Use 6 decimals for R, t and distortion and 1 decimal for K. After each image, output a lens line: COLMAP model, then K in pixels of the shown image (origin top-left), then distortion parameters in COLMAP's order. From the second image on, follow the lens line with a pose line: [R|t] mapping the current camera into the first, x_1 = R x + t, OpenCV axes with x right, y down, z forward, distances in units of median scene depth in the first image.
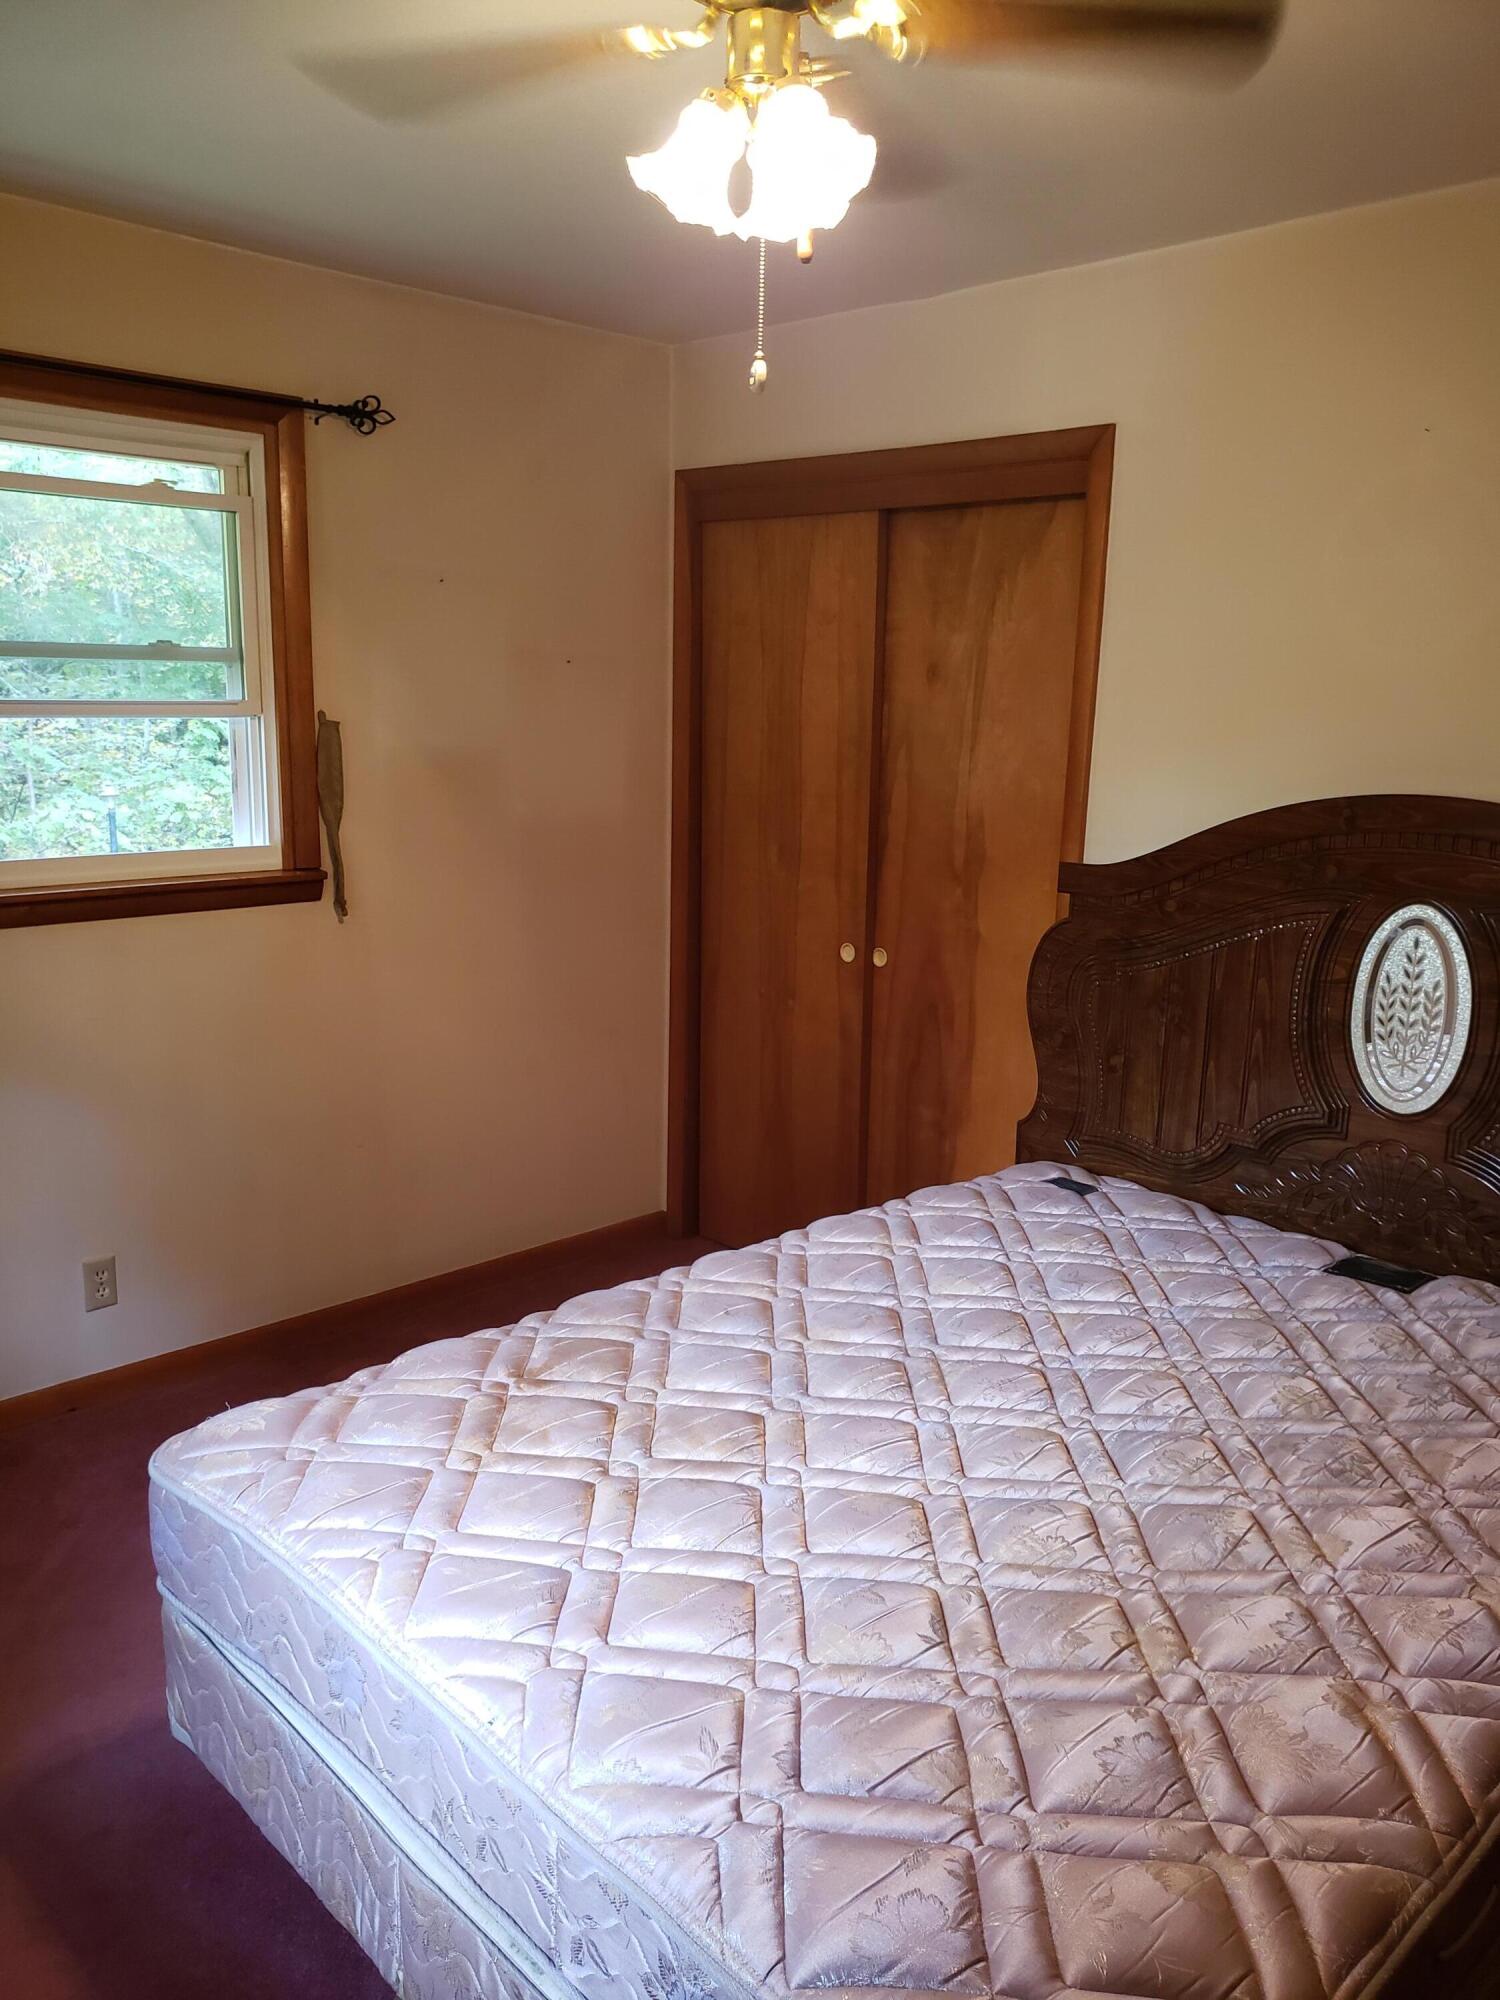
lens RADIAL K [[1561.5, 0, 750.0], [0, 1561.5, 1000.0], [0, 0, 1]] dist [0.010388, 0.005968]
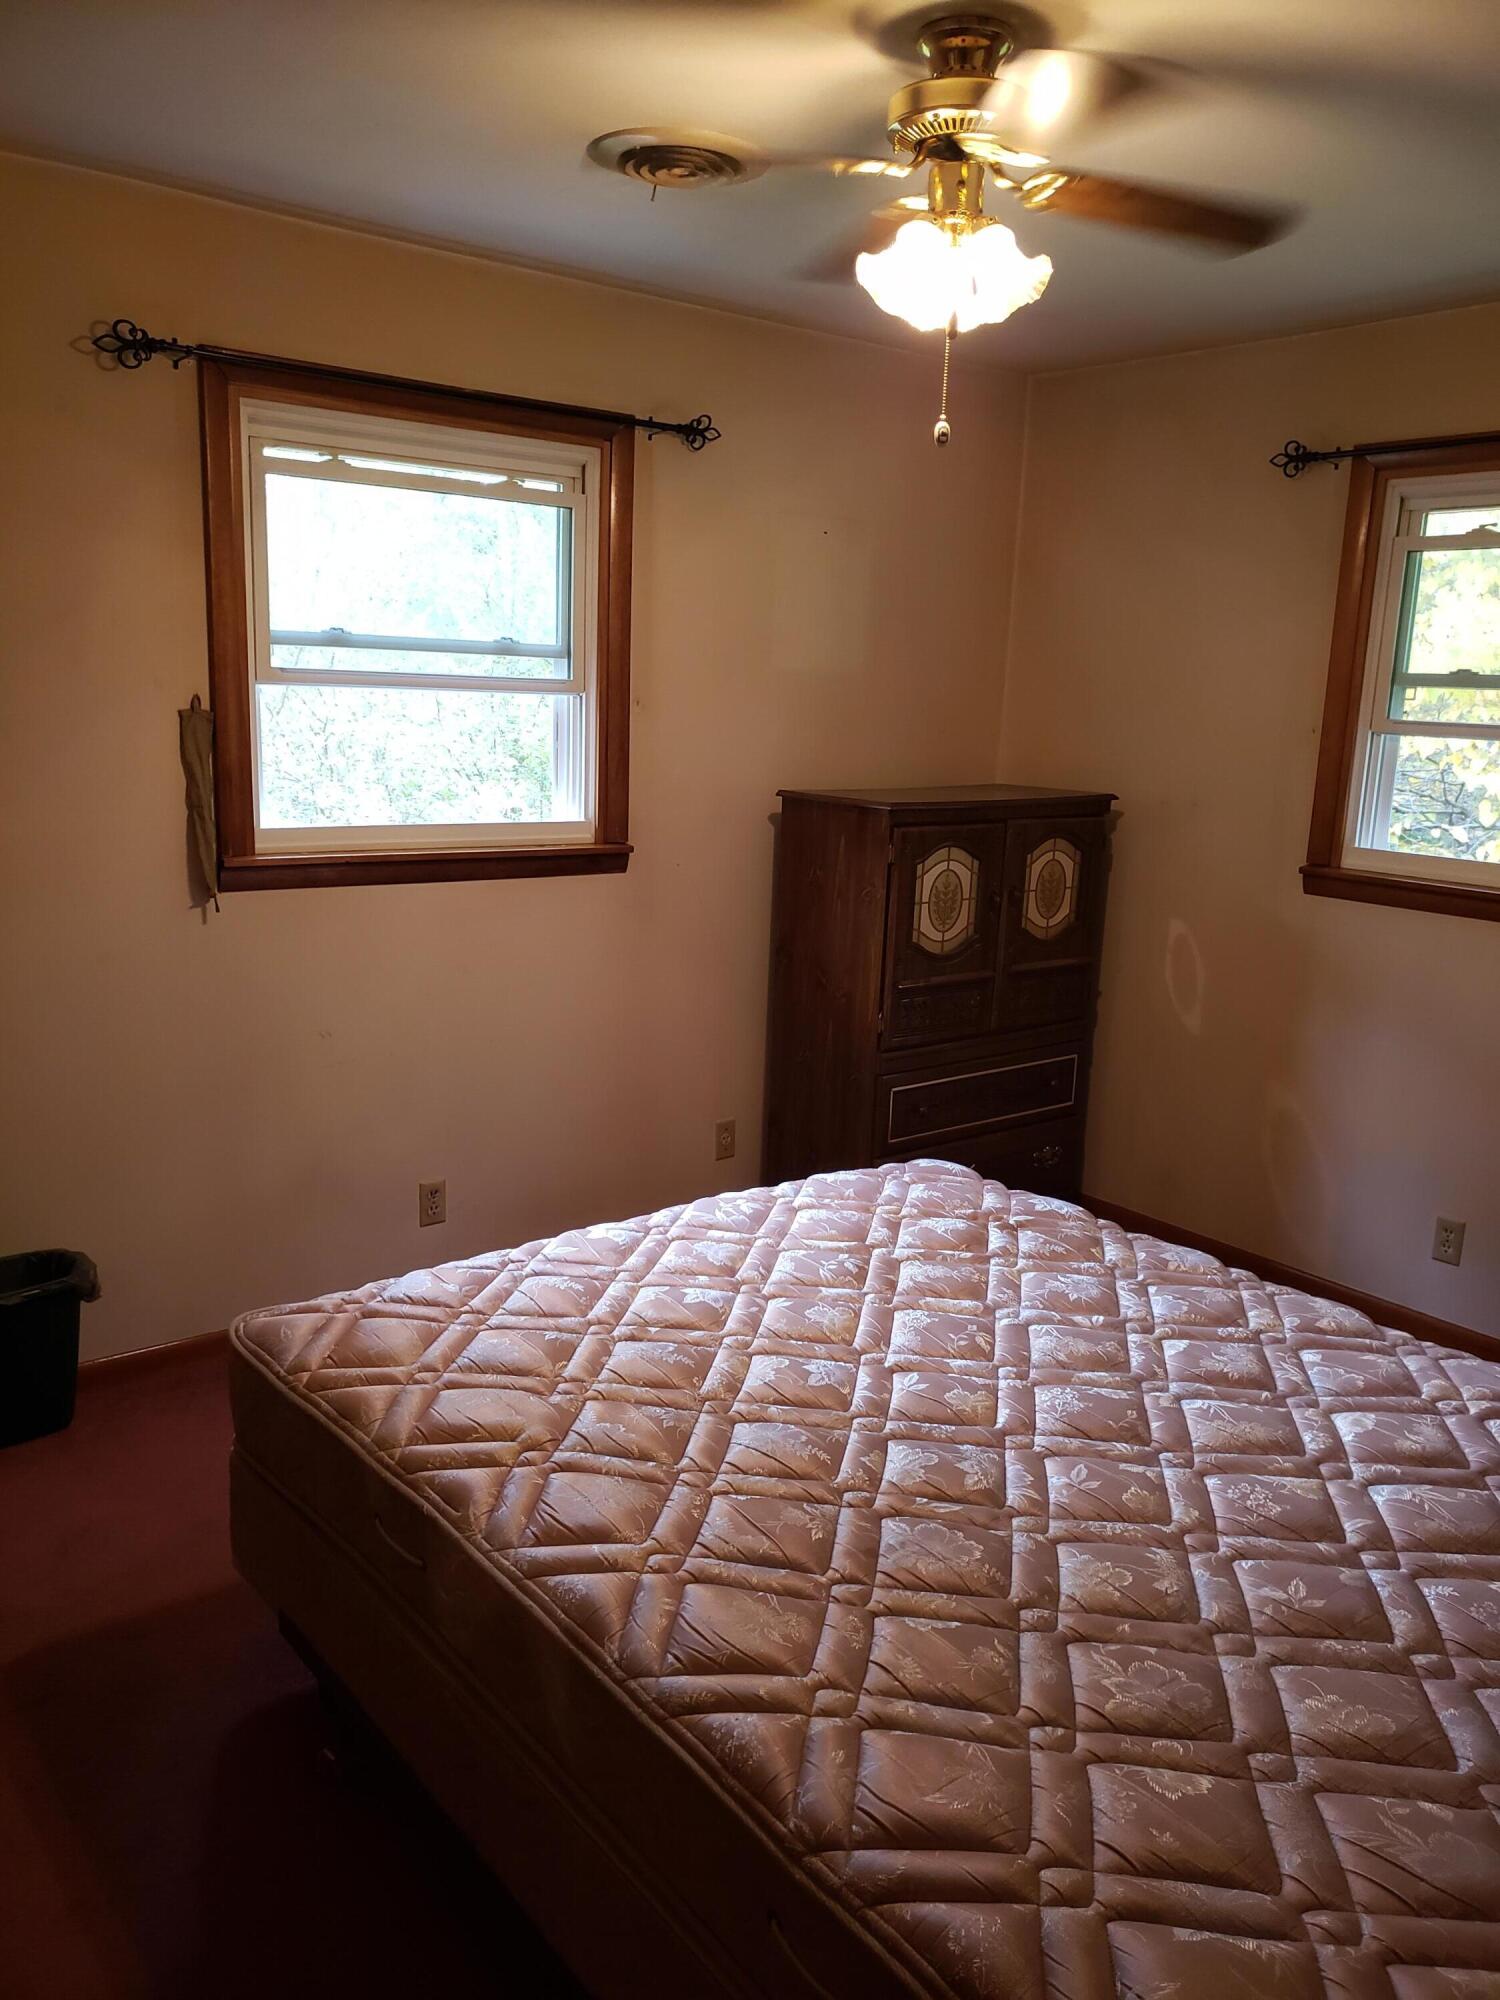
lens RADIAL K [[1561.5, 0, 750.0], [0, 1561.5, 1000.0], [0, 0, 1]] dist [0.010388, 0.005968]
pose [[-0.098098, 0.164892, -0.981421, 1.743862], [-0.232282, 0.955145, 0.183695, -0.183391], [0.967689, 0.245986, -0.055396, 1.308627]]
